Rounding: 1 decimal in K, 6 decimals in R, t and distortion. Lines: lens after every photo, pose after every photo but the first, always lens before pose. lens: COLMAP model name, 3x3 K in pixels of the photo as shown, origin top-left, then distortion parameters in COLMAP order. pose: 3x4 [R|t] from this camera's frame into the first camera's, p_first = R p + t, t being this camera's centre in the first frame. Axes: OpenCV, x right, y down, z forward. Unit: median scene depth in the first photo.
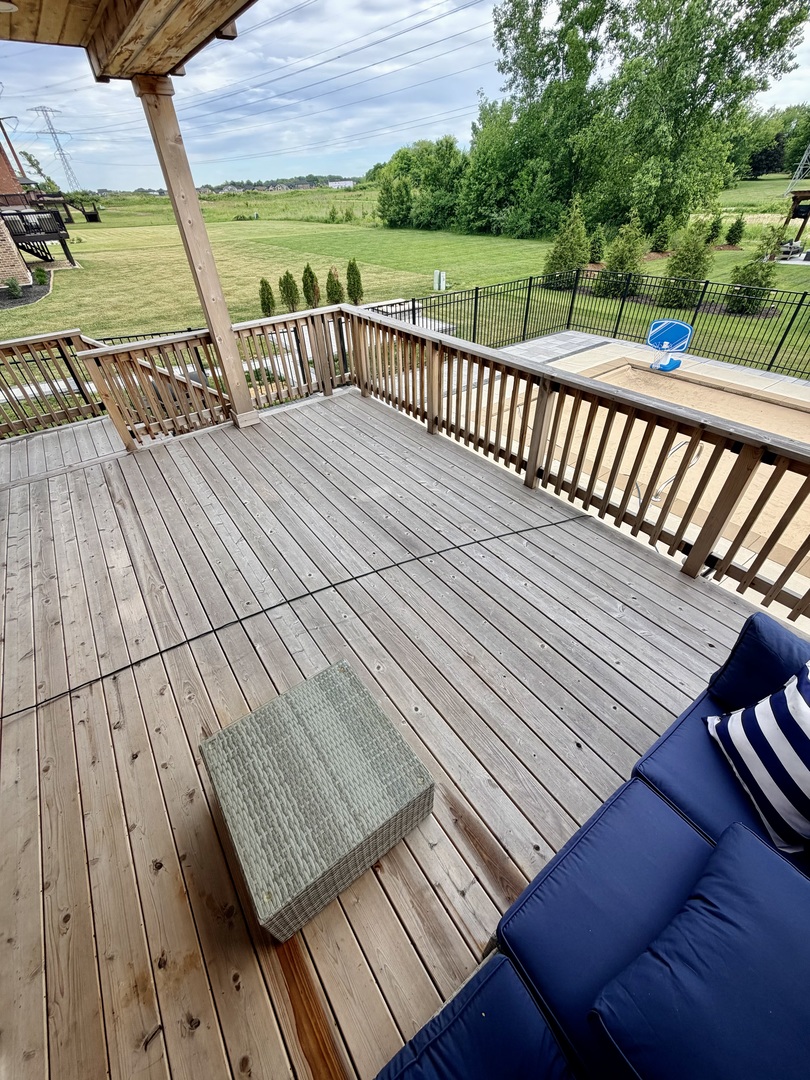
lens RADIAL K [[429.8, 0, 404.7], [0, 429.8, 539.3], [0, 0, 1]] dist [-0.001124, 0.000105]
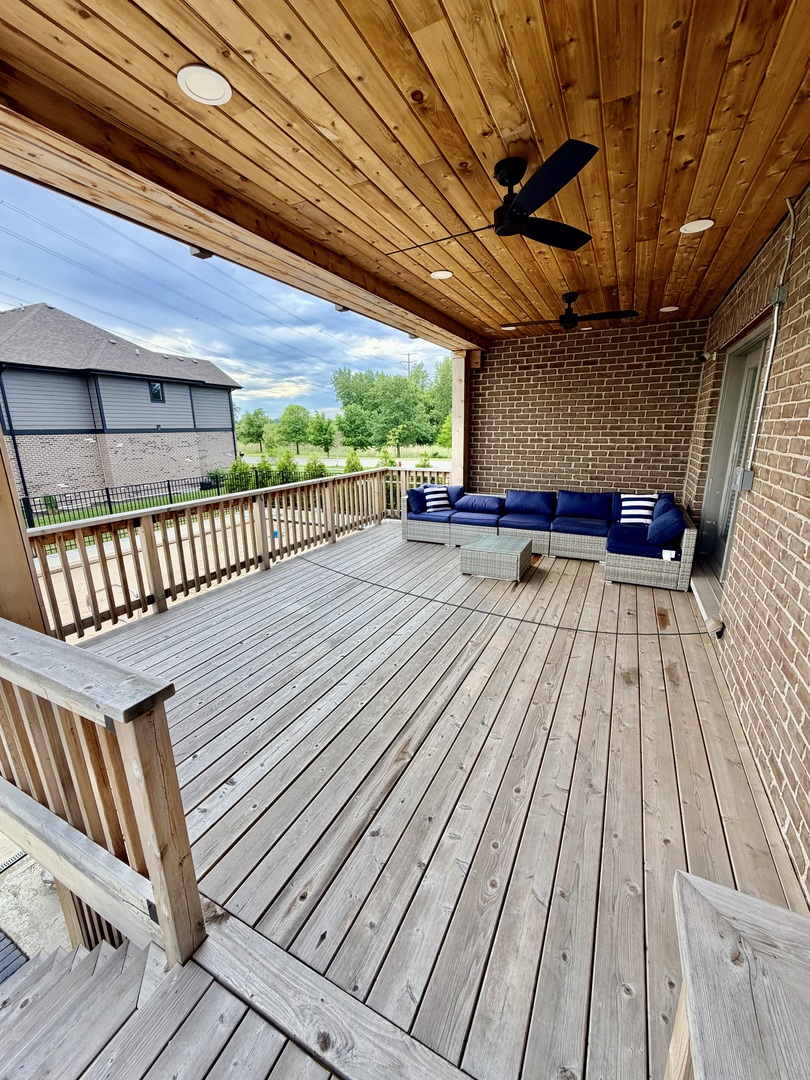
lens RADIAL K [[429.8, 0, 403.8], [0, 429.8, 541.5], [0, 0, 1]] dist [-0.001124, 0.000105]
pose [[-0.458952, -0.184087, 0.869181, -1.194008], [0.587666, 0.670821, 0.452380, -0.589212], [-0.666342, 0.718409, -0.199693, 0.953518]]
